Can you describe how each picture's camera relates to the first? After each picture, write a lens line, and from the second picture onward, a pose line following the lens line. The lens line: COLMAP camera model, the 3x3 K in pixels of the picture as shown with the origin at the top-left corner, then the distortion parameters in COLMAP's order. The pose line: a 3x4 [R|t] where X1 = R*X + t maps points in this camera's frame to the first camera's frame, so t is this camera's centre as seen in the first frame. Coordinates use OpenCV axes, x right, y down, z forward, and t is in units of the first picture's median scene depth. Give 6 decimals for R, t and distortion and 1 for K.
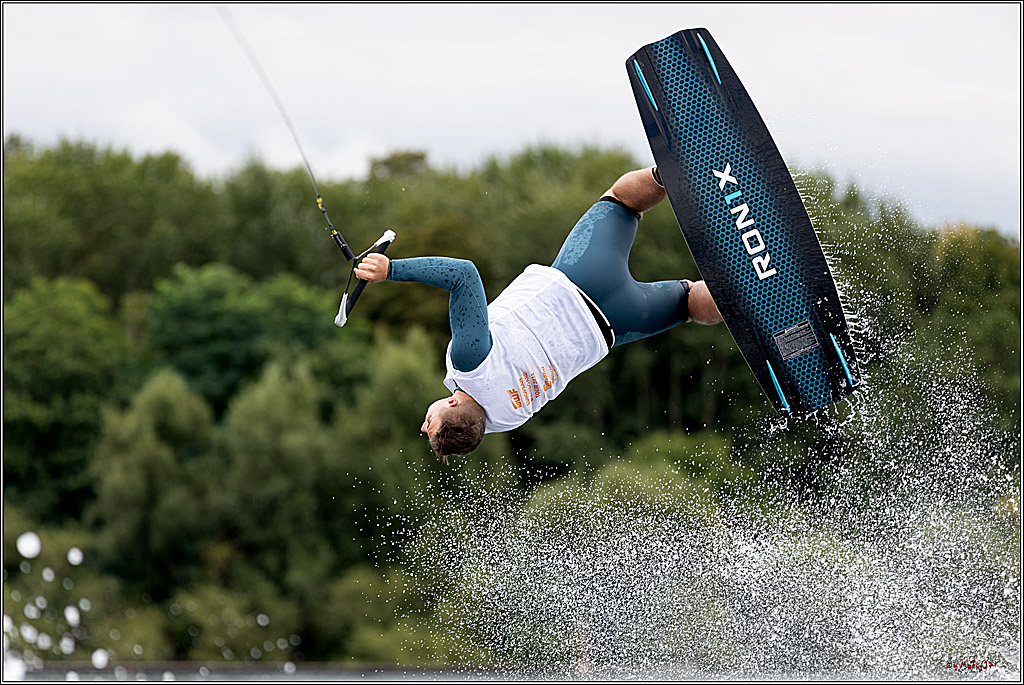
lens RADIAL K [[6330.9, 0, 512.2], [0, 6330.9, 342.1], [0, 0, 1]] dist [-0.529308, 0.000000]
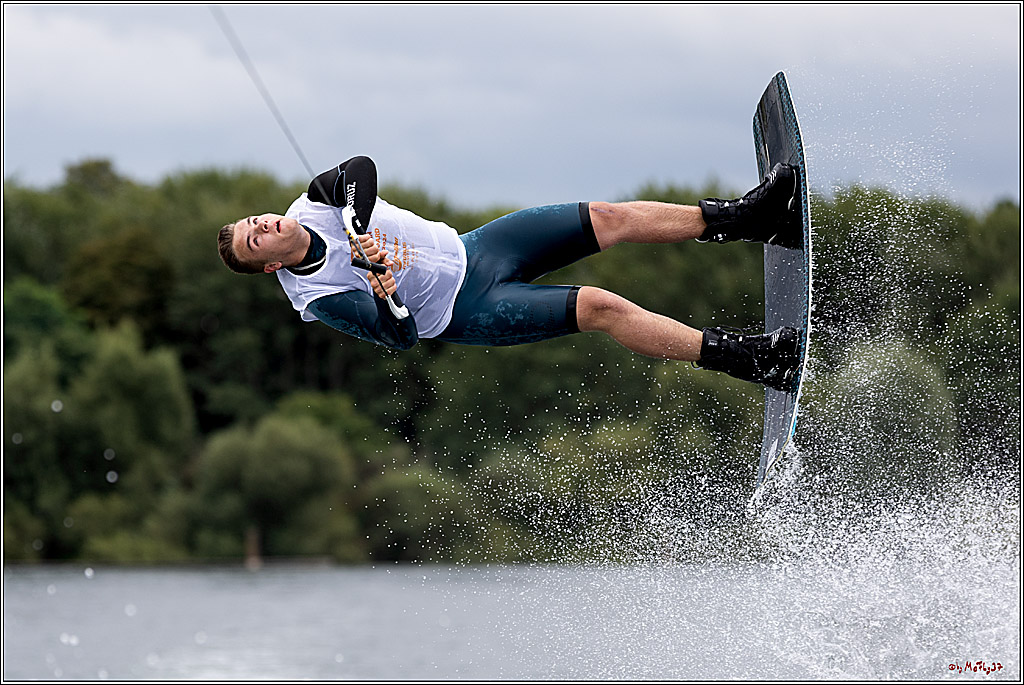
lens RADIAL K [[5801.7, 0, 513.6], [0, 5801.7, 344.0], [0, 0, 1]] dist [-1.898589, 0.000000]
pose [[0.997911, -0.014122, 0.063042, -0.009676], [0.013224, 0.999805, 0.014635, -0.014046], [-0.063236, -0.013771, 0.997904, -0.253291]]
